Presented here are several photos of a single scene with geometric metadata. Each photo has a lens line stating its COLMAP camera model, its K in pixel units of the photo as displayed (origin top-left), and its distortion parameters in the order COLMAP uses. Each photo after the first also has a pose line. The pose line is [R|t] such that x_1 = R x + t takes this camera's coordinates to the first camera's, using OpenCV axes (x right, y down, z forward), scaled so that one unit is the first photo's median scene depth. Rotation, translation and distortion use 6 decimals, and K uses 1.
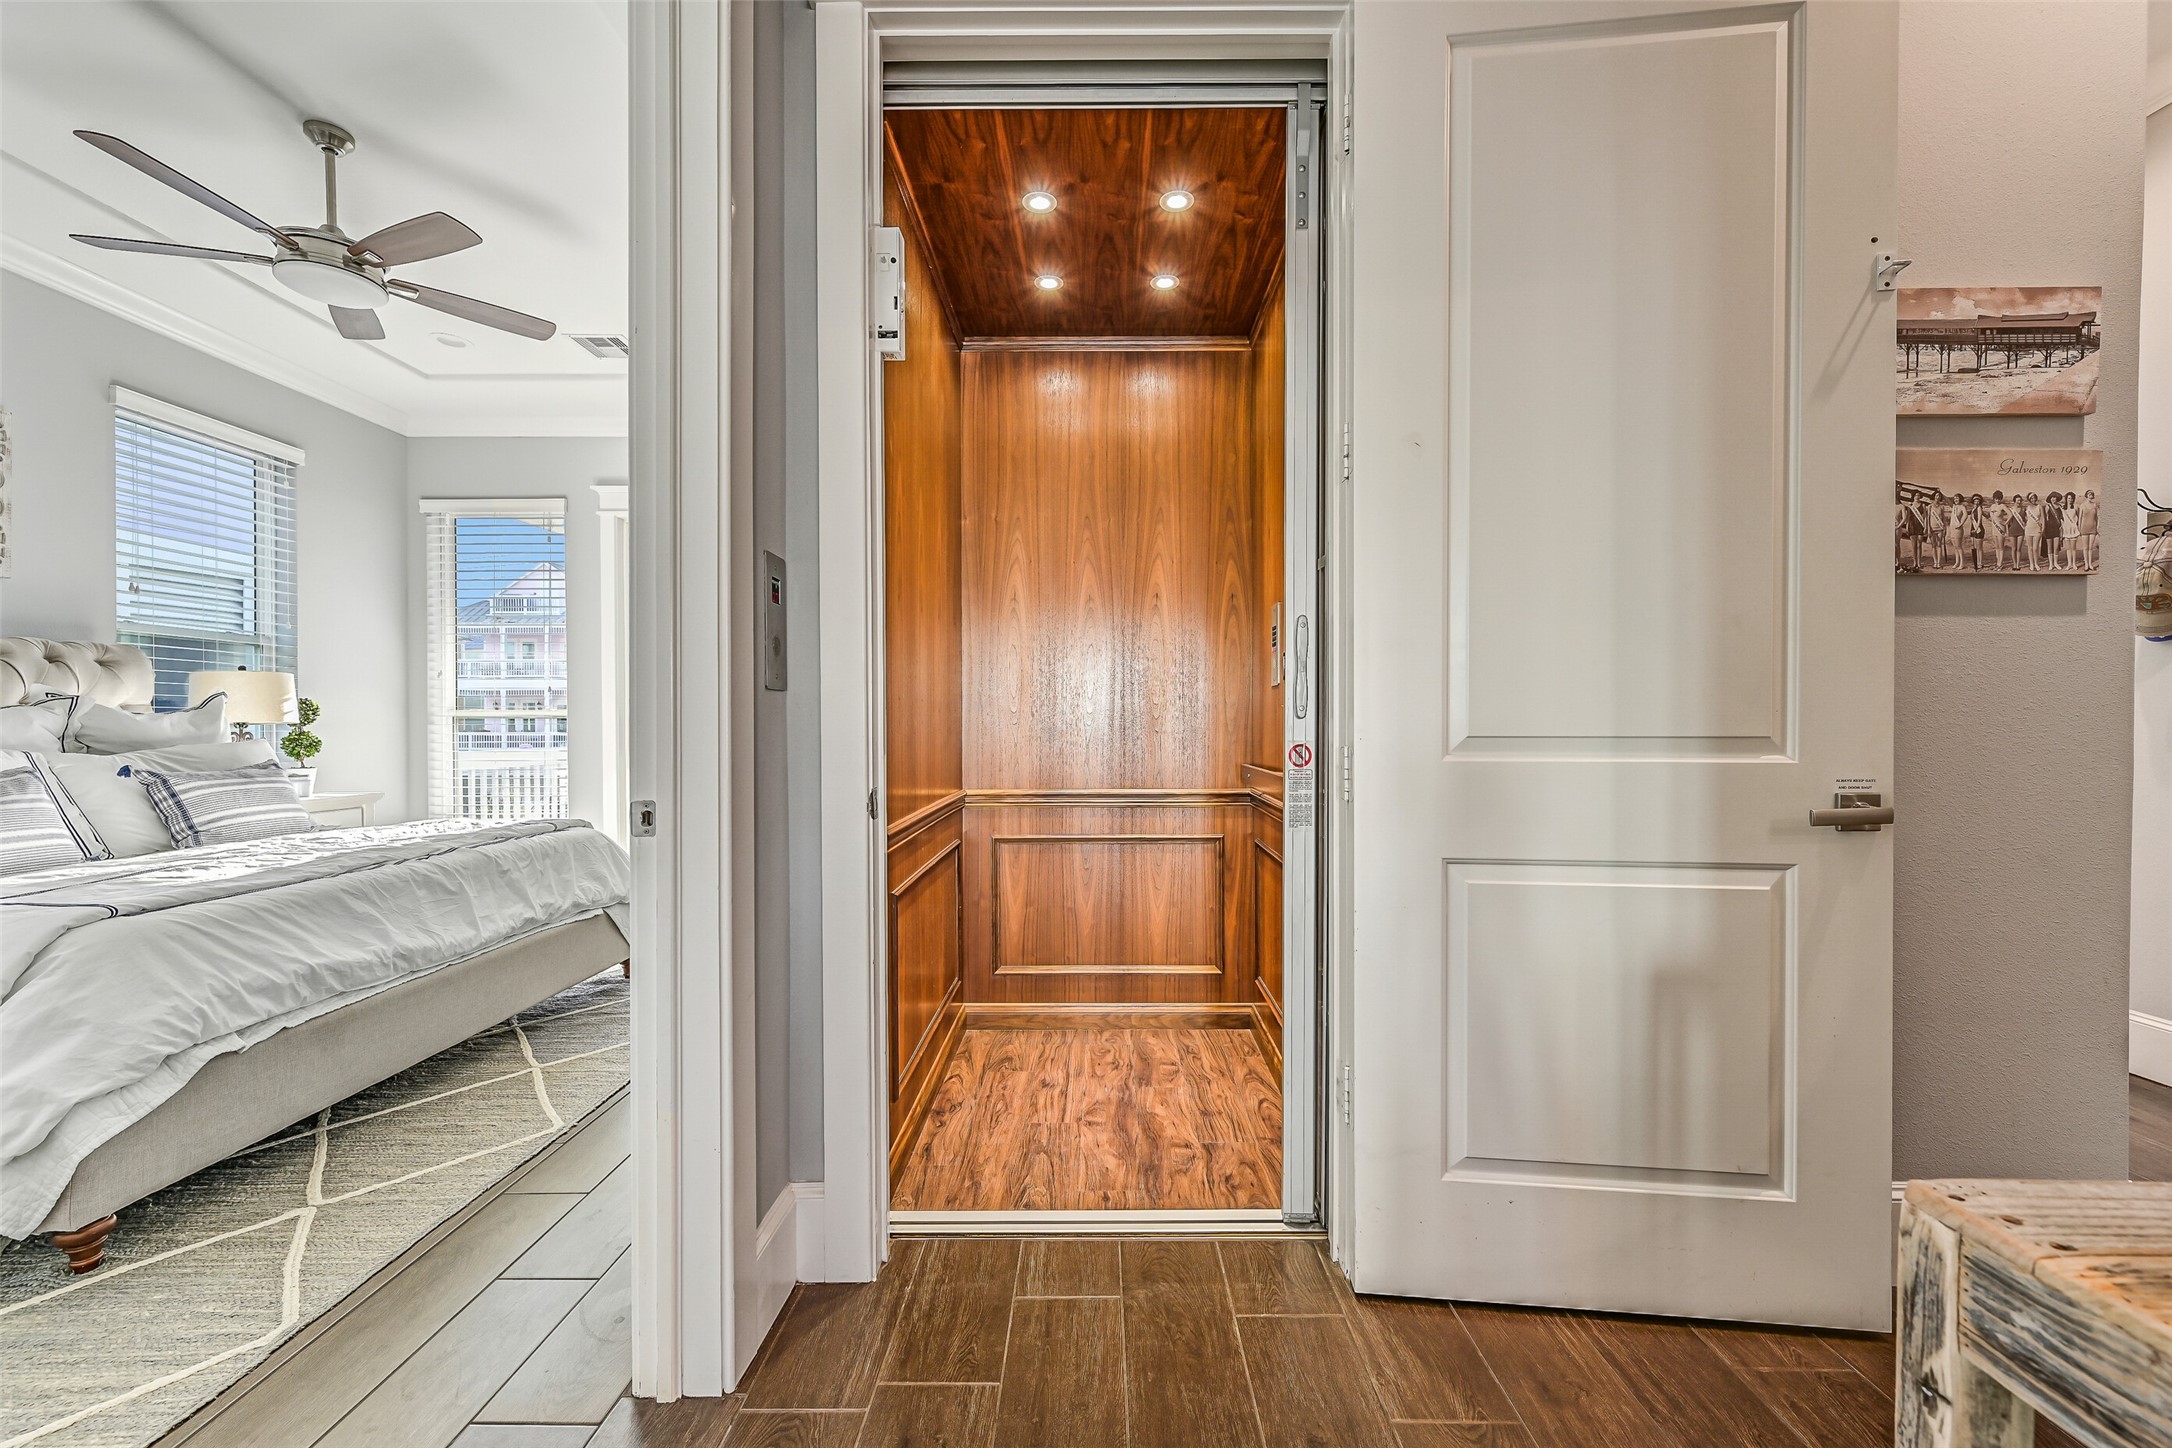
lens RADIAL K [[857.6, 0, 1087.9], [0, 857.6, 731.2], [0, 0, 1]] dist [-0.002657, 0.001335]
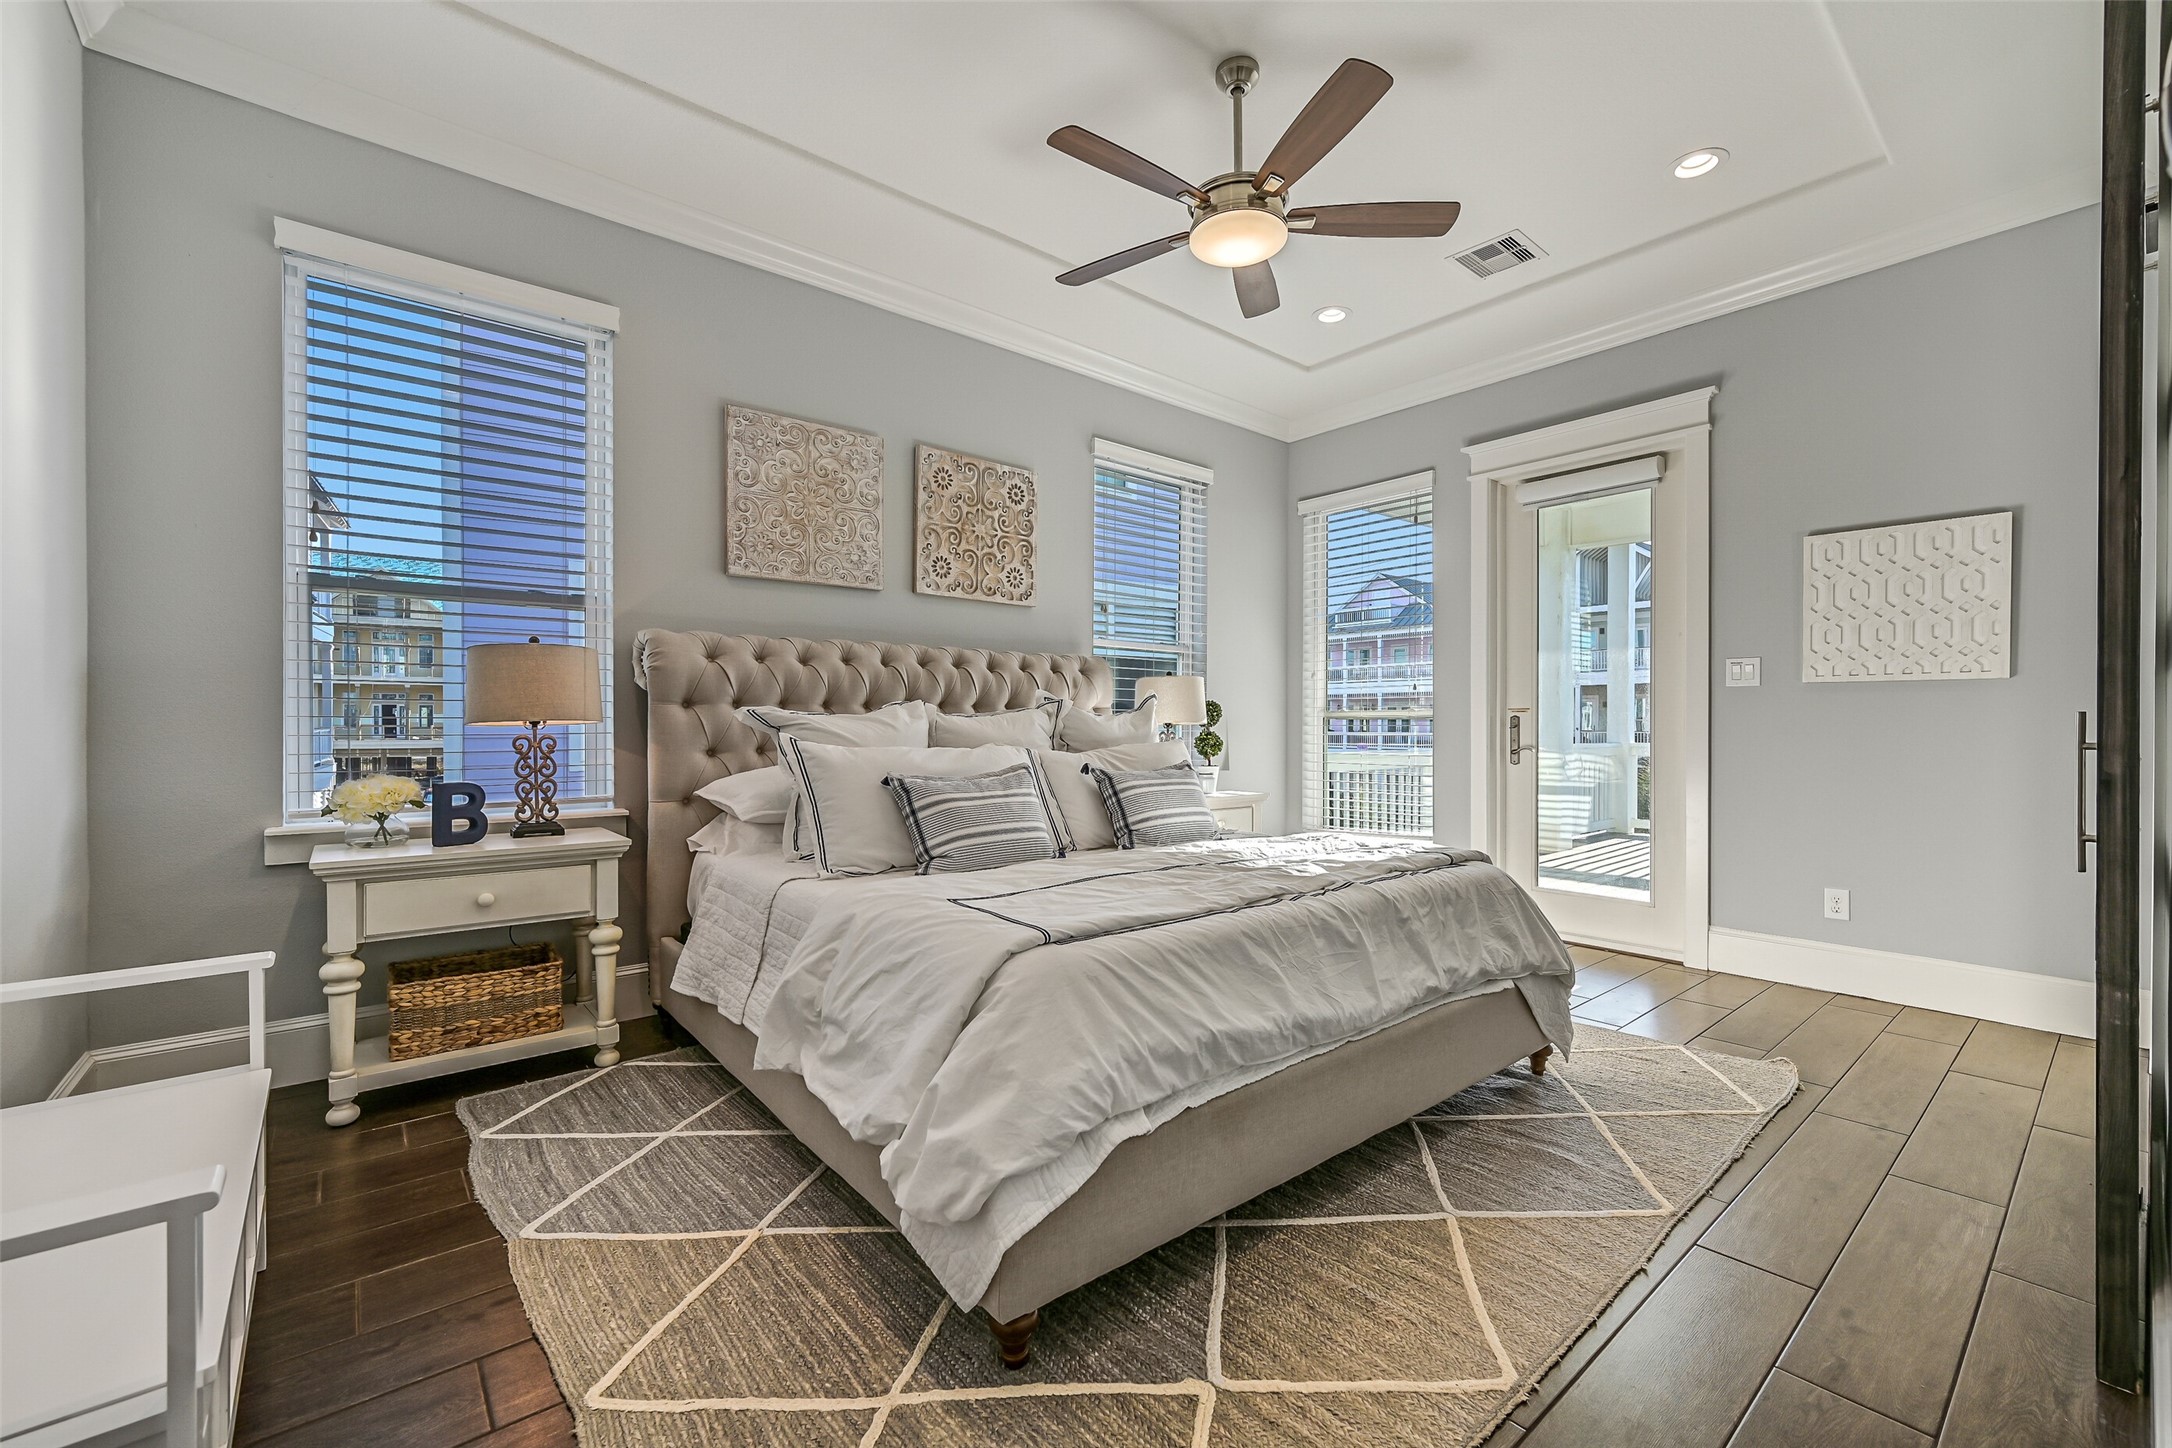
lens RADIAL K [[906.0, 0, 1099.9], [0, 906.0, 724.8], [0, 0, 1]] dist [-0.000981, -0.000277]
pose [[0.650115, 0.003692, -0.759827, -0.258189], [-0.010348, 0.999938, -0.003995, -0.003806], [0.759766, 0.010460, 0.650113, 0.283201]]
